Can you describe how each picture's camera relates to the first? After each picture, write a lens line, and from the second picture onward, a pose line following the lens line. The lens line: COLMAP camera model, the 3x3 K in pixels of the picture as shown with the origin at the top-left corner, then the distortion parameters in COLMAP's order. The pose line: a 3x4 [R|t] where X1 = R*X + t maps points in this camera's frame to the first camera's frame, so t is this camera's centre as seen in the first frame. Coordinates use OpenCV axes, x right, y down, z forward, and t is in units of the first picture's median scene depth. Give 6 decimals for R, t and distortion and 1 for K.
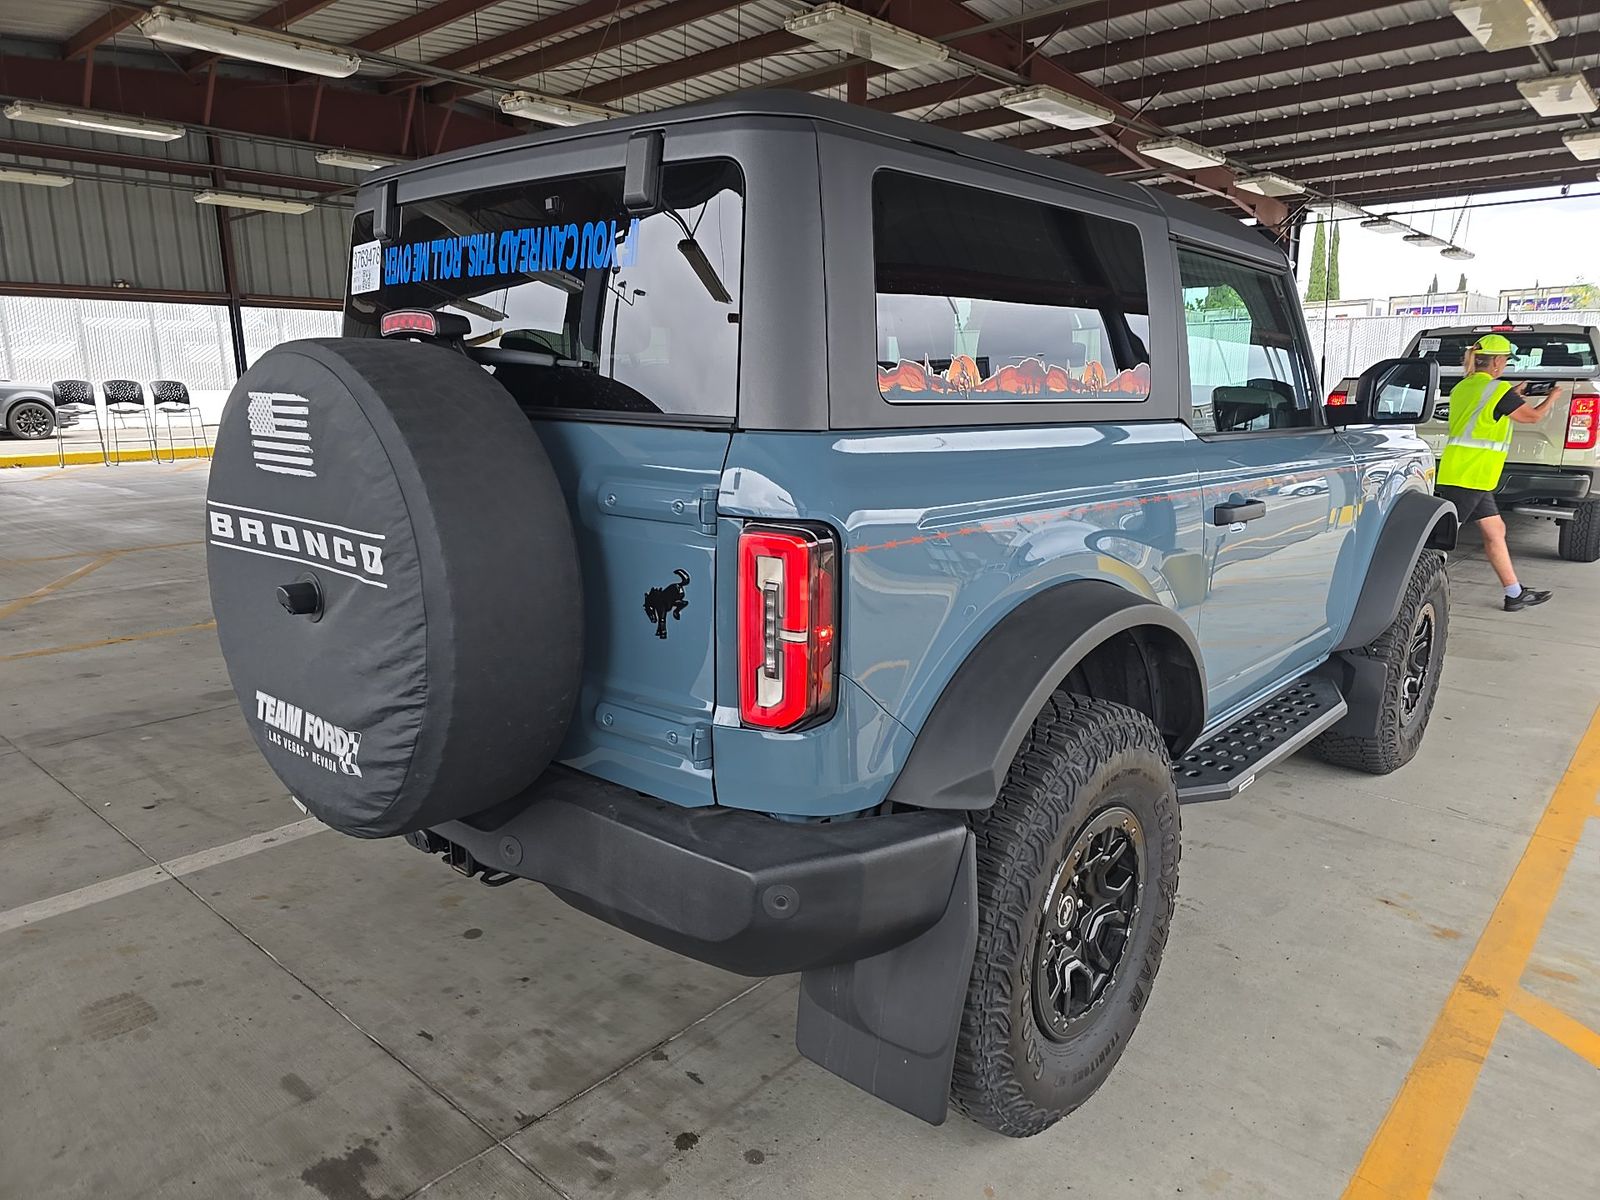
lens RADIAL K [[1077.1, 0, 802.8], [0, 1077.1, 603.8], [0, 0, 1]] dist [0.041814, -0.036123]
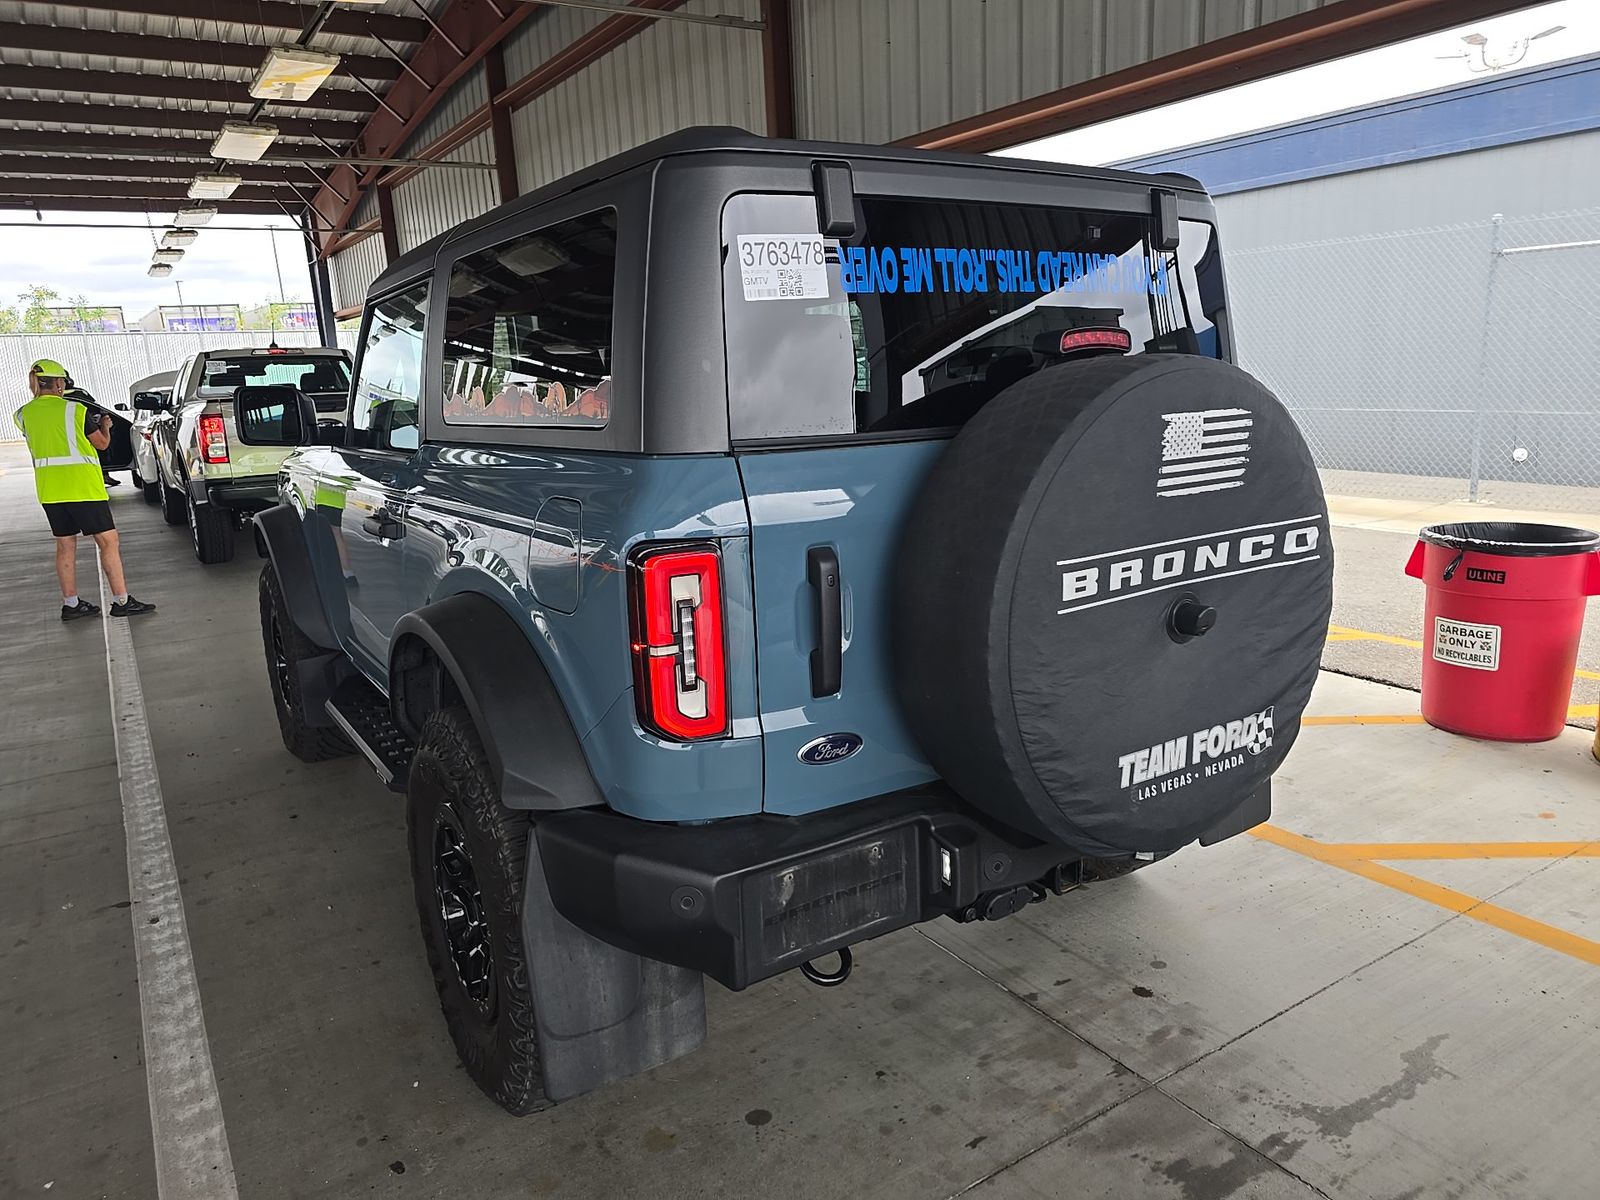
lens RADIAL K [[1077.1, 0, 802.8], [0, 1077.1, 603.8], [0, 0, 1]] dist [0.041814, -0.036123]
pose [[0.271129, -0.222766, 0.936410, -1.232917], [0.242553, 0.957268, 0.157499, -0.215902], [-0.931481, 0.184426, 0.313576, 0.854365]]
